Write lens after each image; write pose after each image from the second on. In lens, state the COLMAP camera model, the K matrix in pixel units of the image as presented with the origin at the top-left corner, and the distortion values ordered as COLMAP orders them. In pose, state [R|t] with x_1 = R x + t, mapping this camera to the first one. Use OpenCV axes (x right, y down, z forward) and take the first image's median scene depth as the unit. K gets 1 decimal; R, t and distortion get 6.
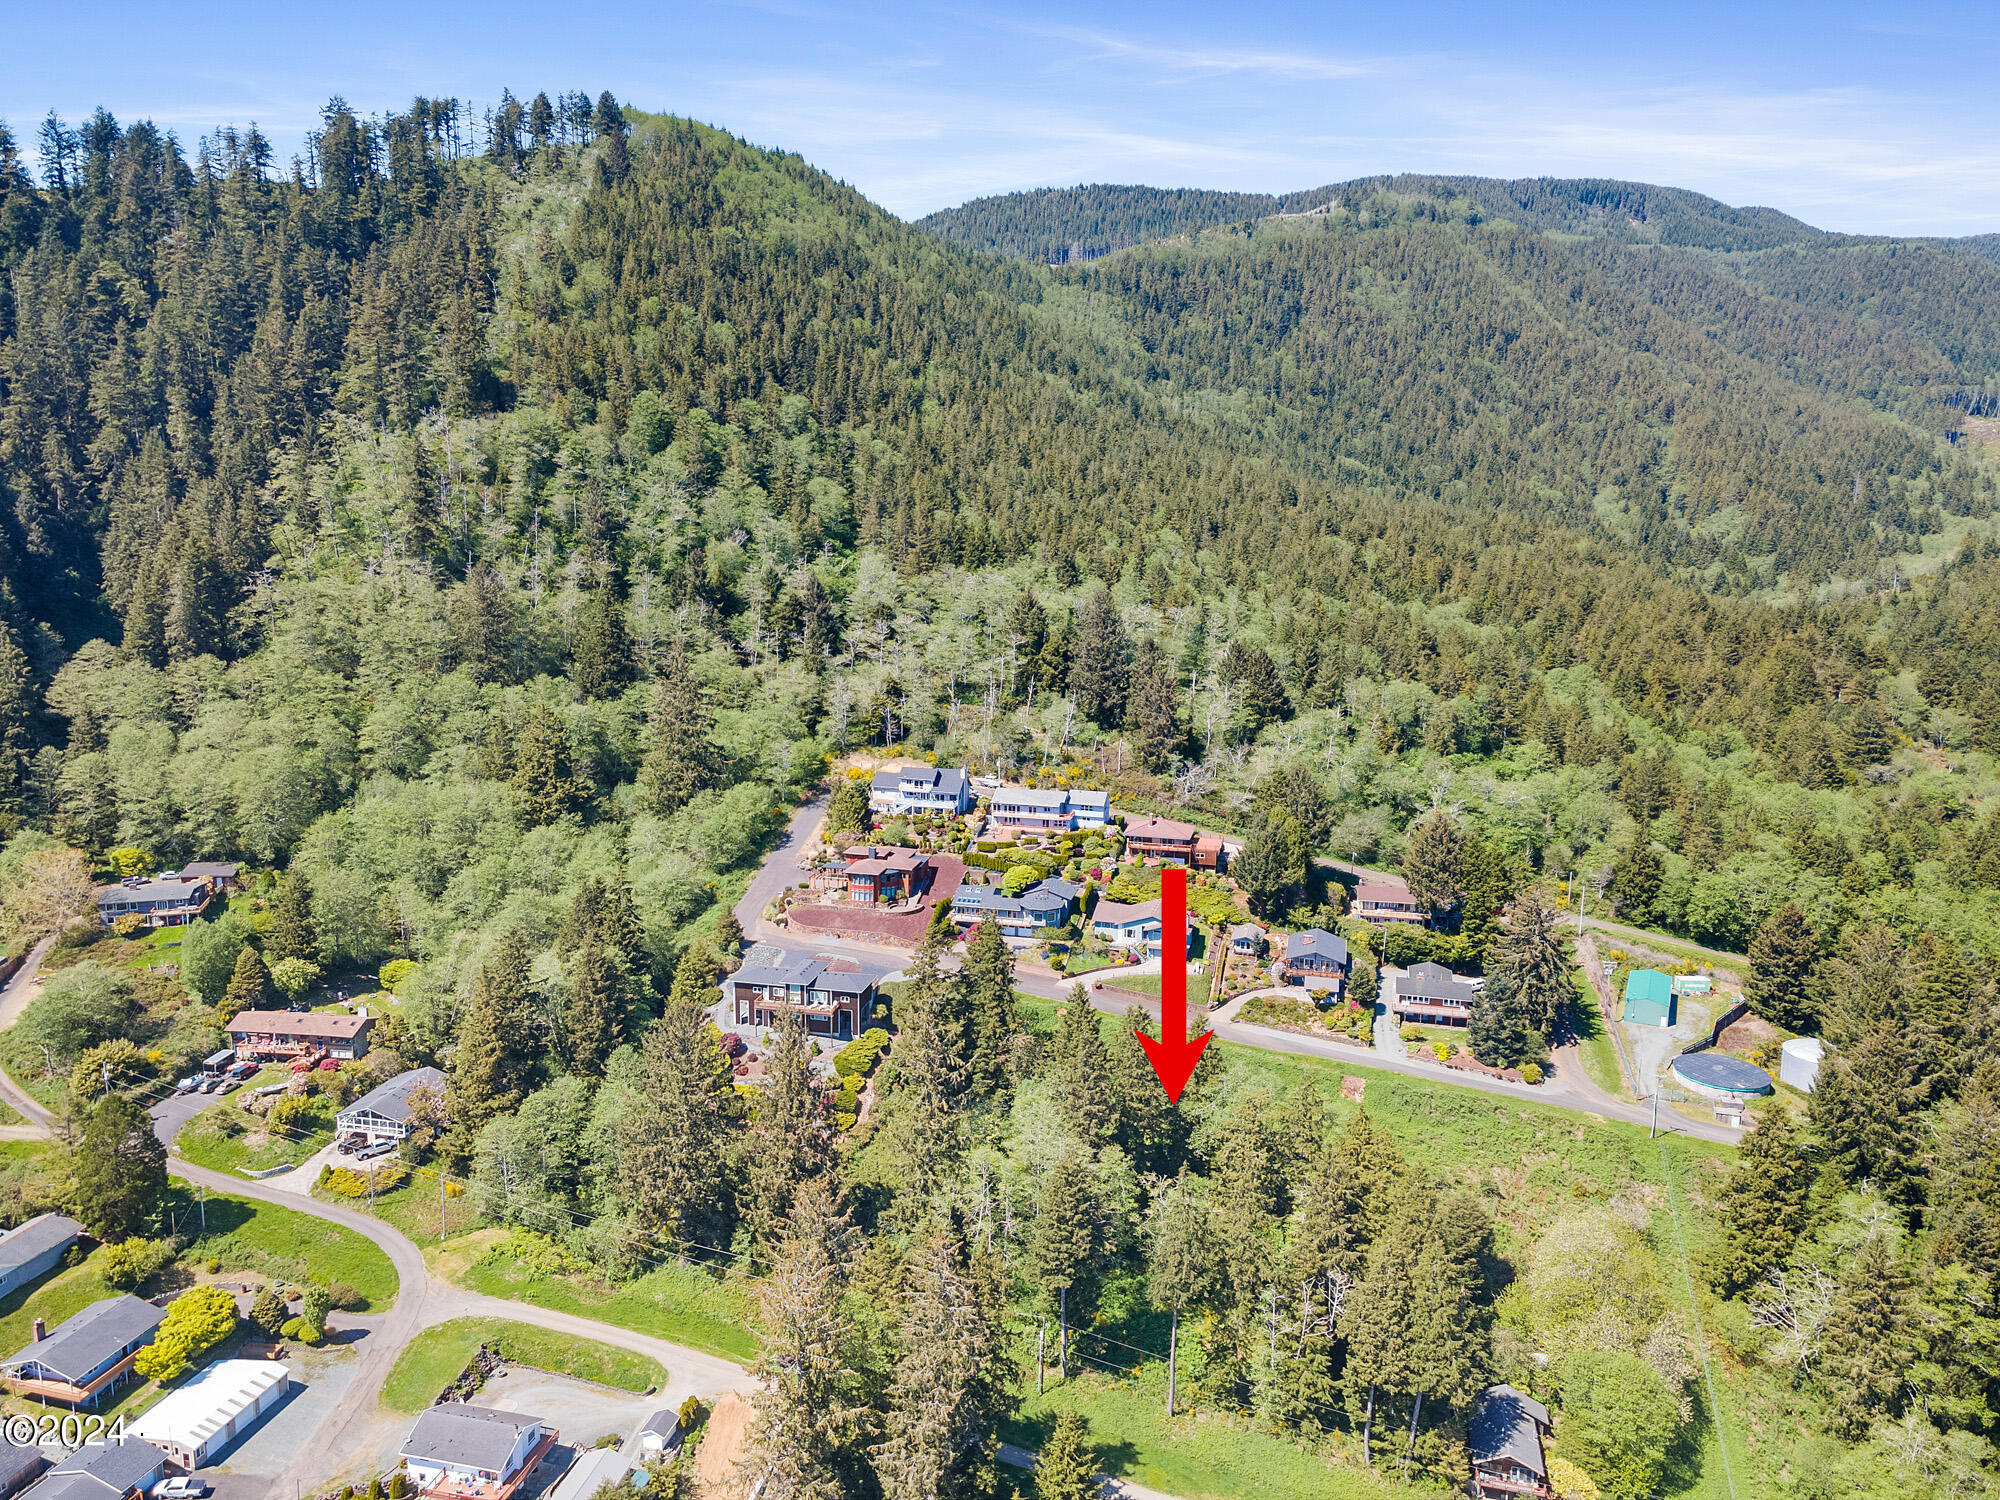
lens RADIAL K [[1414.1, 0, 1000.4], [0, 1414.1, 743.9], [0, 0, 1]] dist [0.032372, 0.008219]
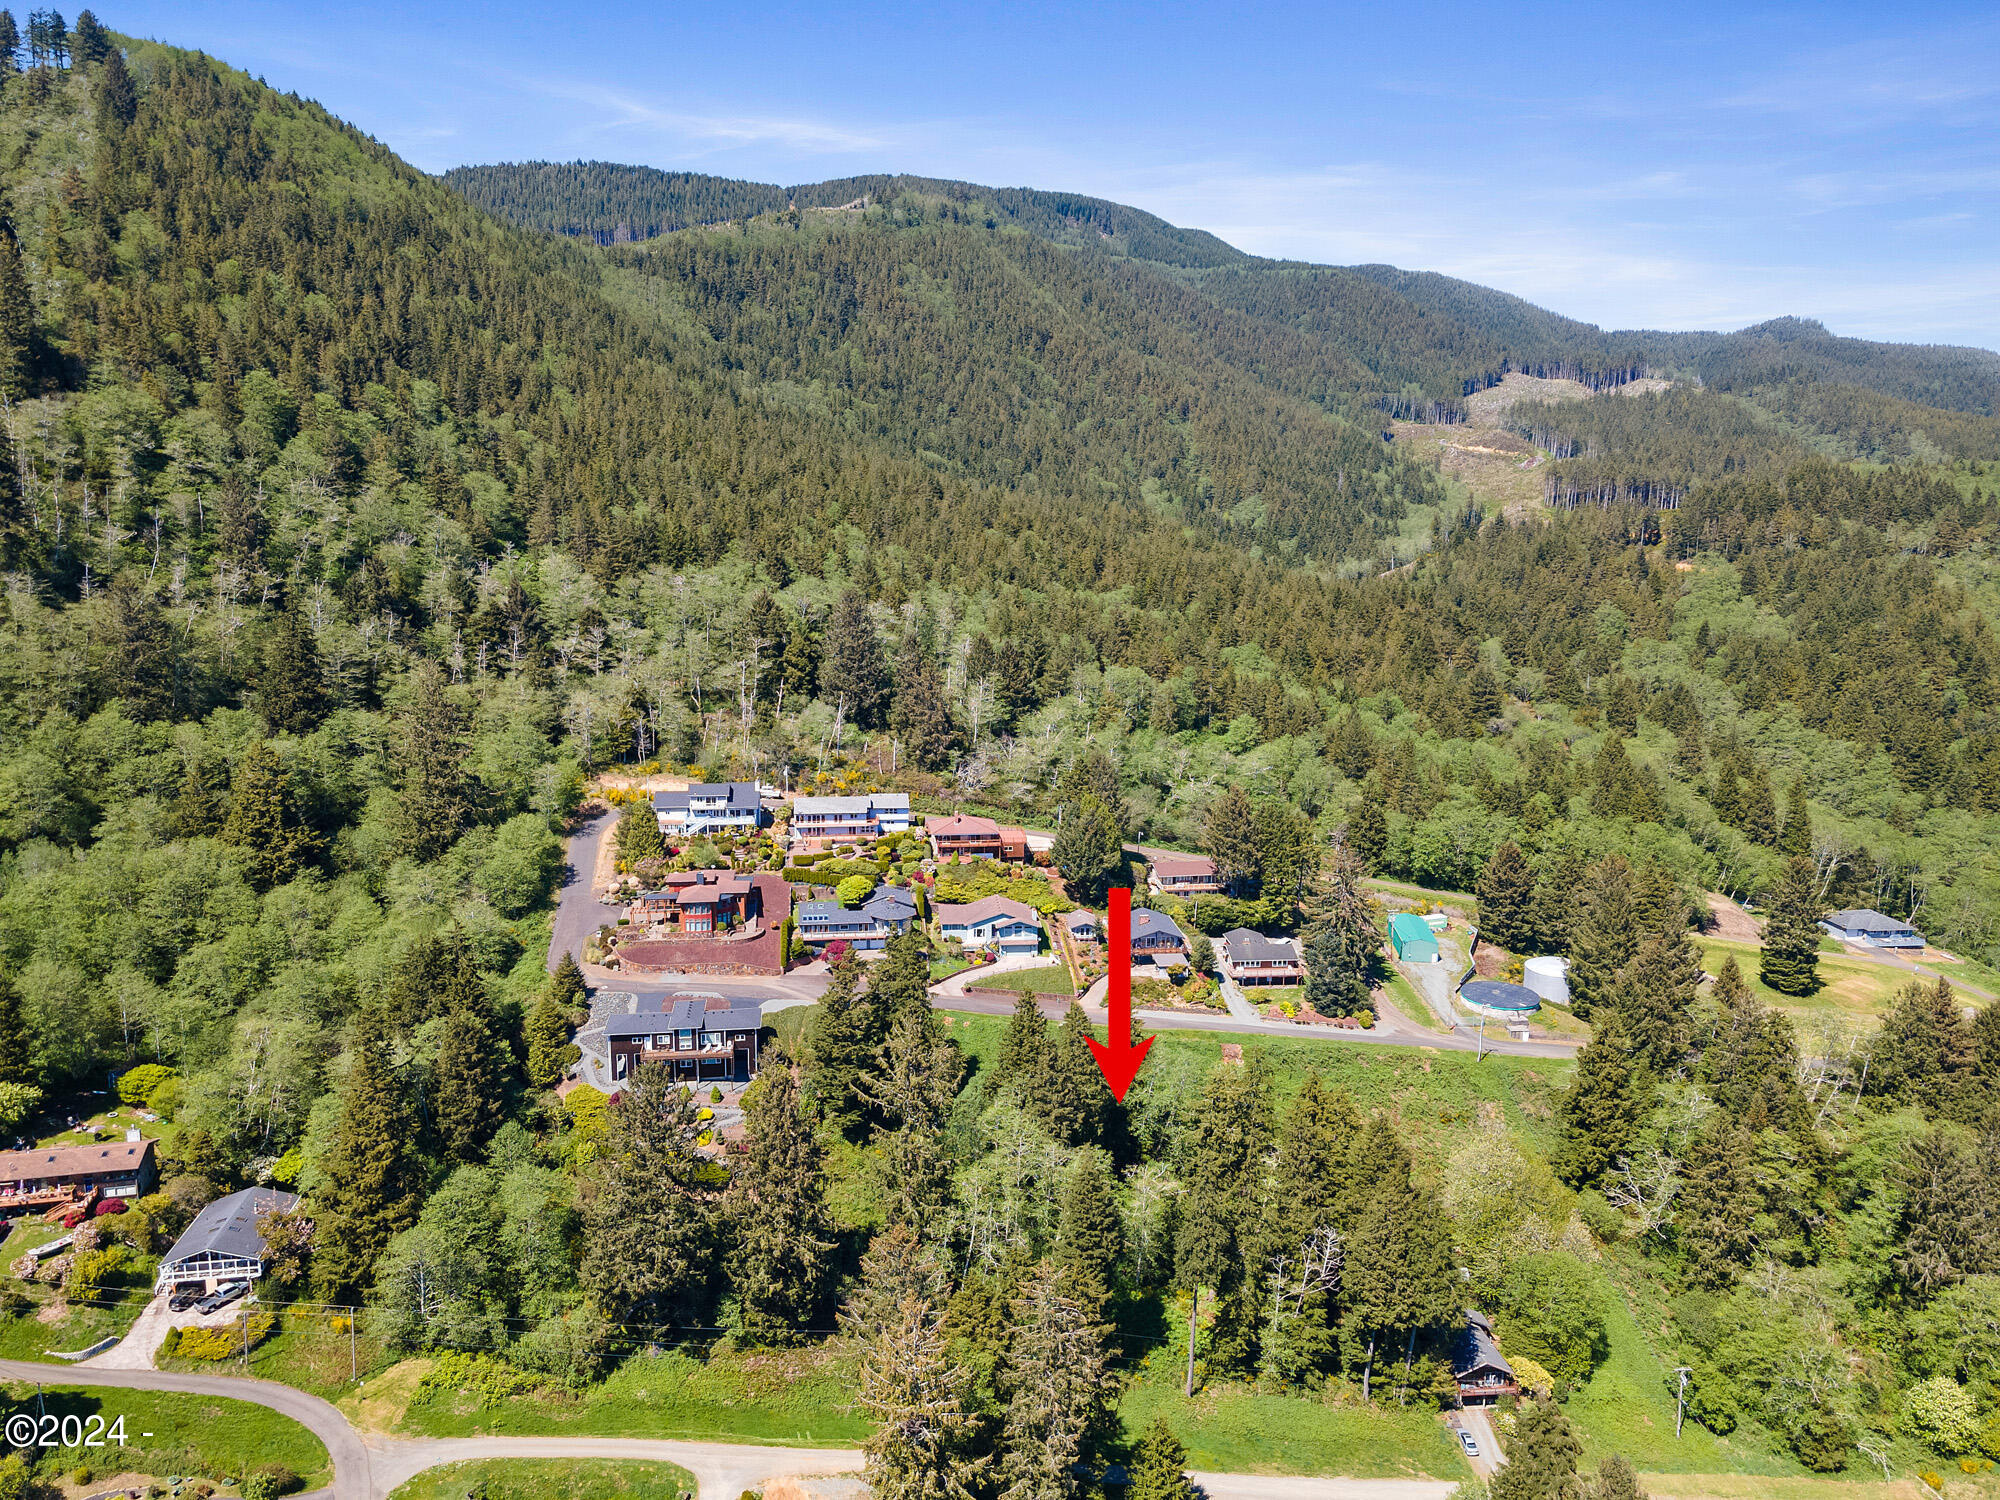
lens RADIAL K [[1417.2, 0, 1000.0], [0, 1417.2, 750.0], [0, 0, 1]] dist [0.017393, 0.039097]
pose [[0.940909, -0.068467, 0.331666, -0.170987], [0.065120, 0.997652, 0.021210, -0.011593], [-0.332339, 0.001642, 0.943159, 0.044466]]
